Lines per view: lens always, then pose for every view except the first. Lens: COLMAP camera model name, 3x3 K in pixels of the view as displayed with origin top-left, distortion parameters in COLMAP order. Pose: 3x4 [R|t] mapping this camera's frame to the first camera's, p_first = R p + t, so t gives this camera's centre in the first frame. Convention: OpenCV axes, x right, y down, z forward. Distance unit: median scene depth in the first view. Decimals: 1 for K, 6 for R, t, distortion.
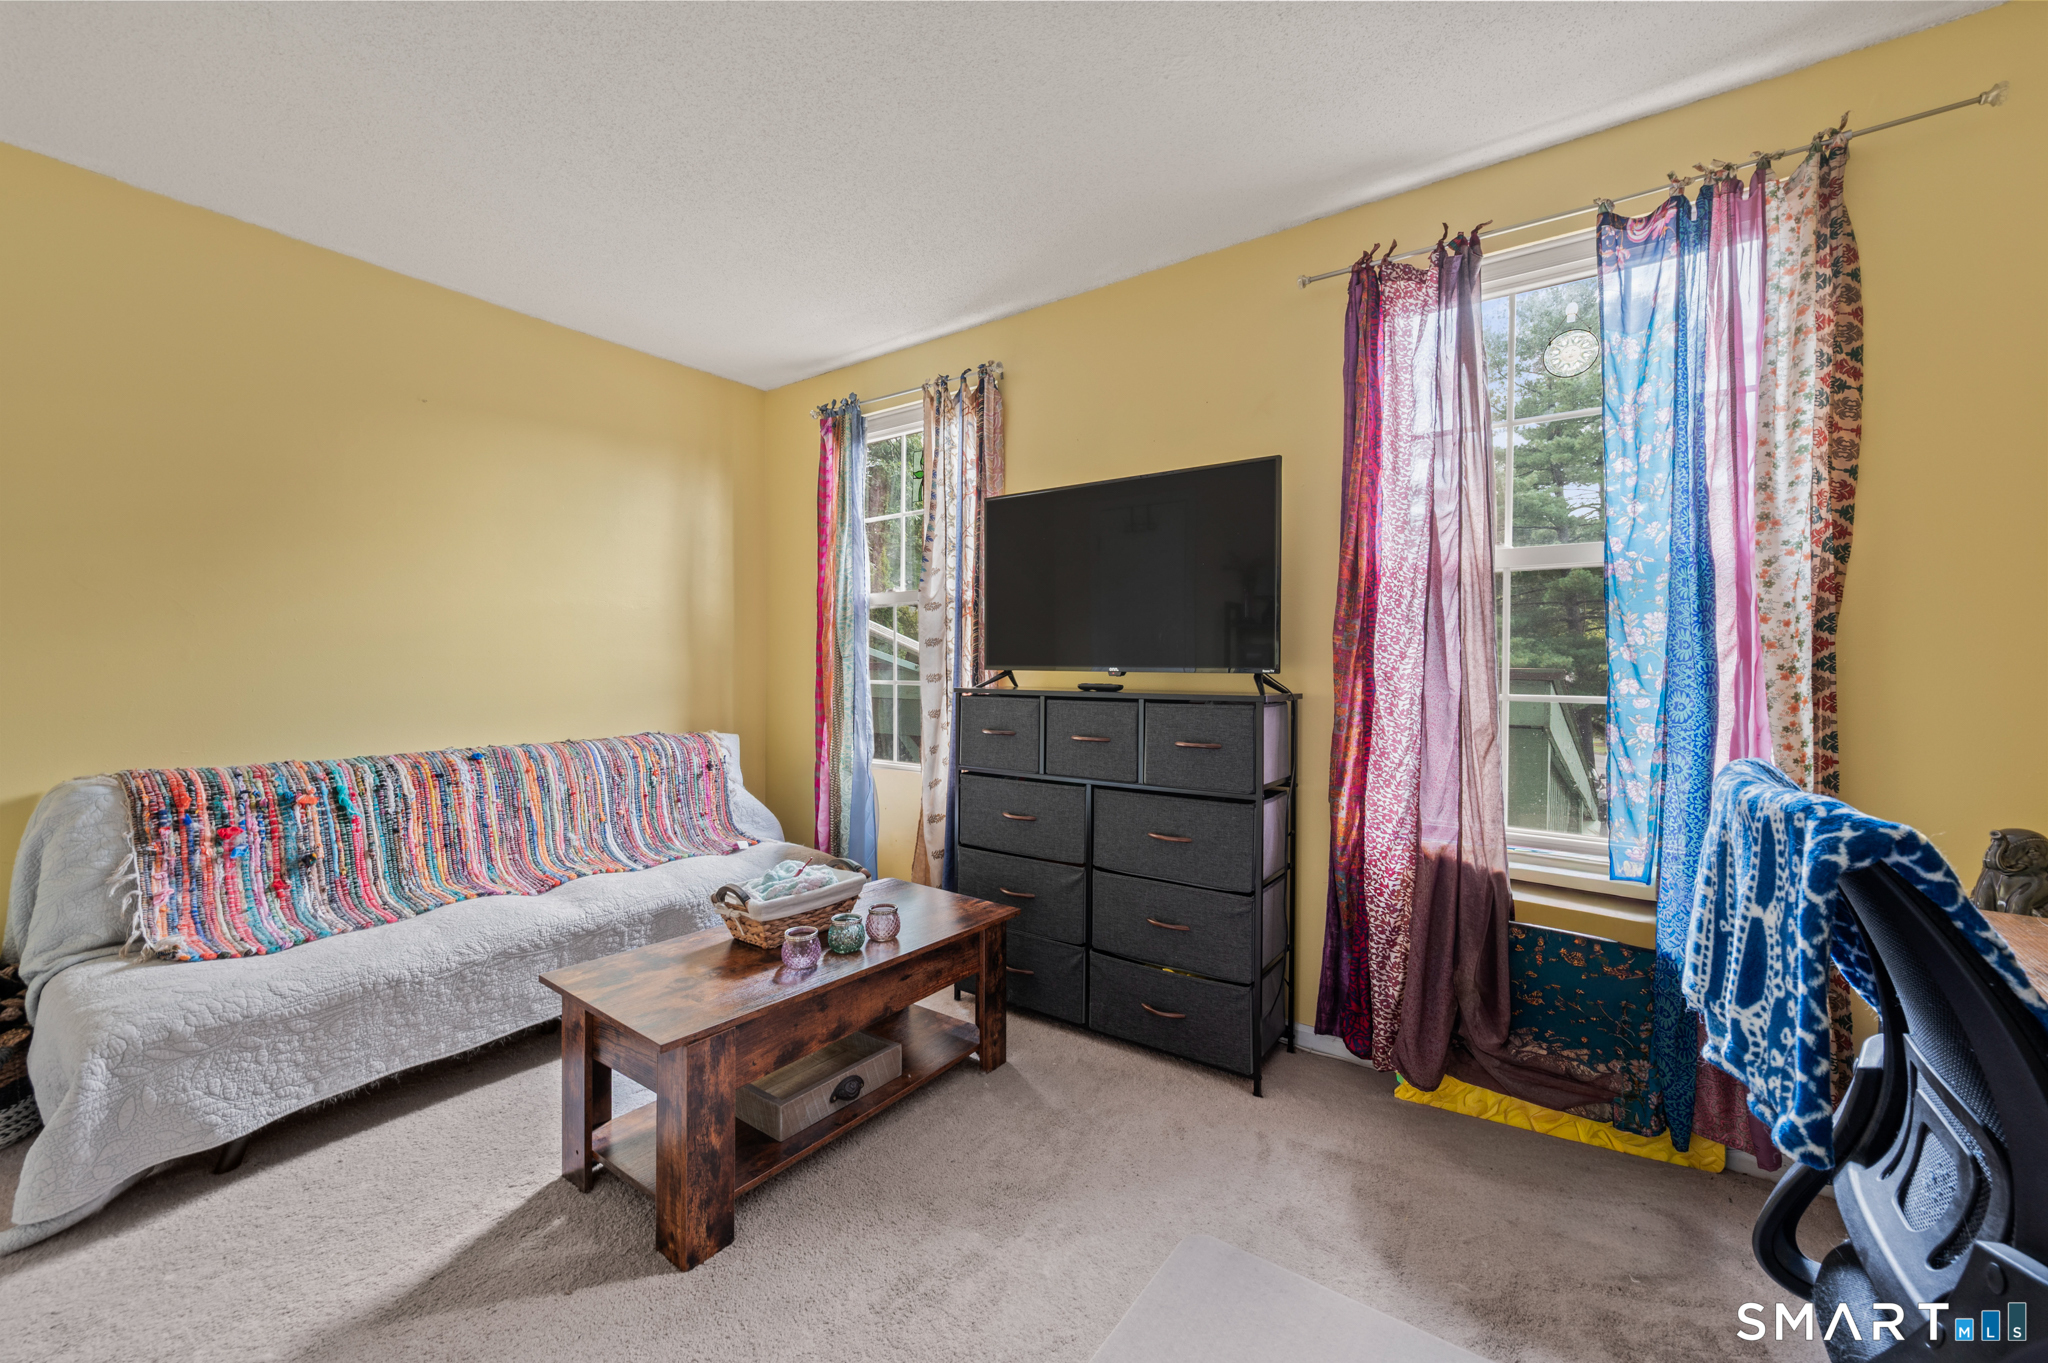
lens RADIAL K [[806.8, 0, 1031.1], [0, 806.8, 674.8], [0, 0, 1]] dist [-0.000171, 0.000343]
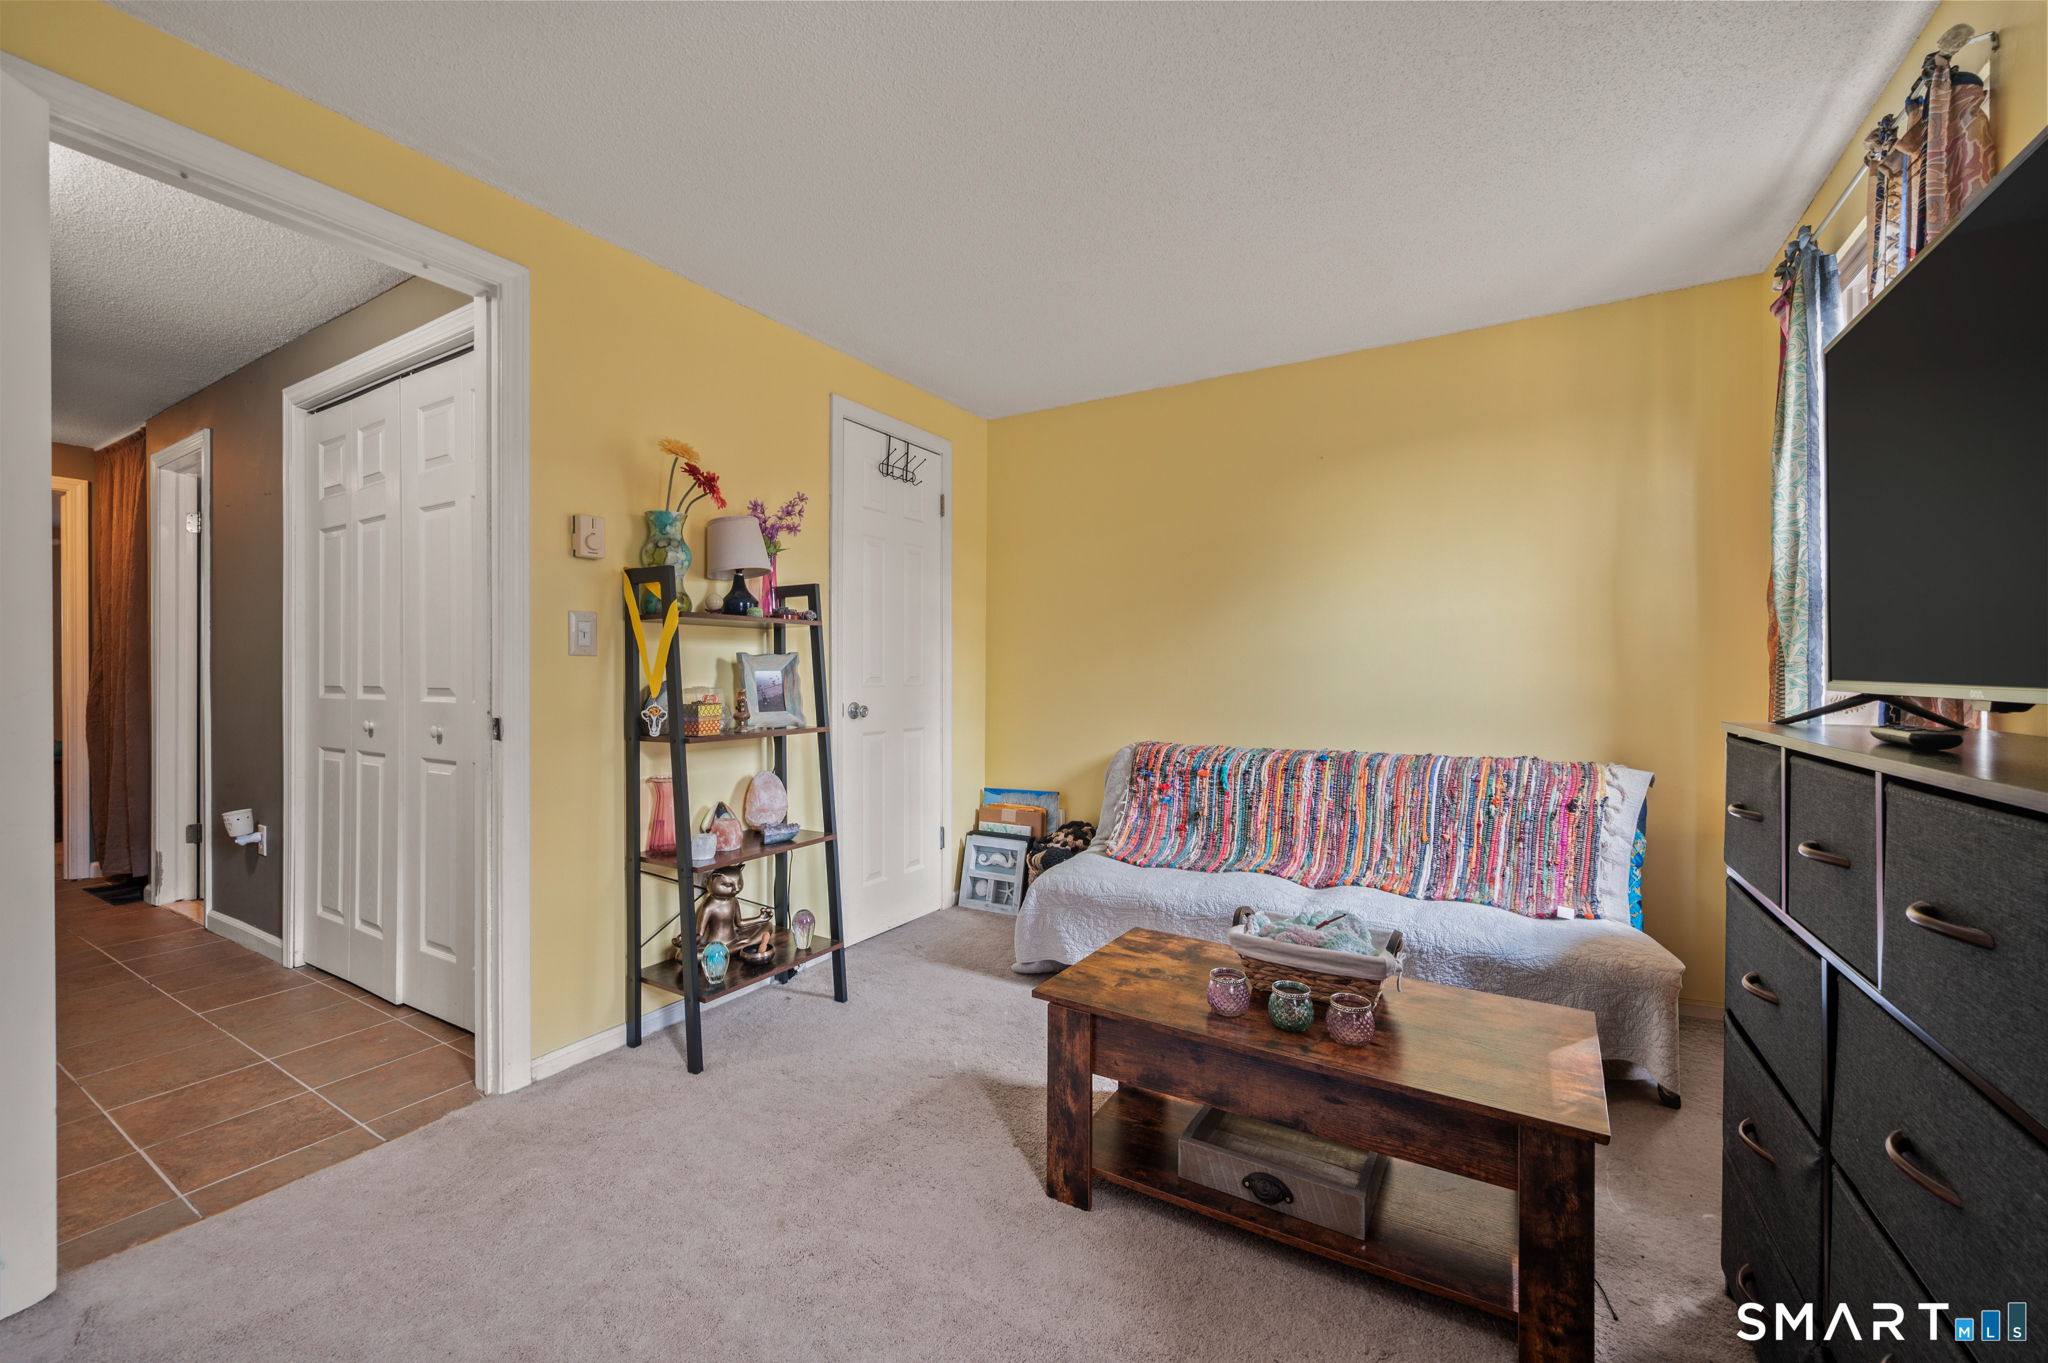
lens RADIAL K [[806.8, 0, 1032.5], [0, 806.8, 677.4], [0, 0, 1]] dist [-0.000171, 0.000343]
pose [[0.087396, -0.000001, -0.996174, 0.439658], [-0.012561, 0.999920, -0.001103, -0.007414], [0.996094, 0.012610, 0.087389, 0.515125]]
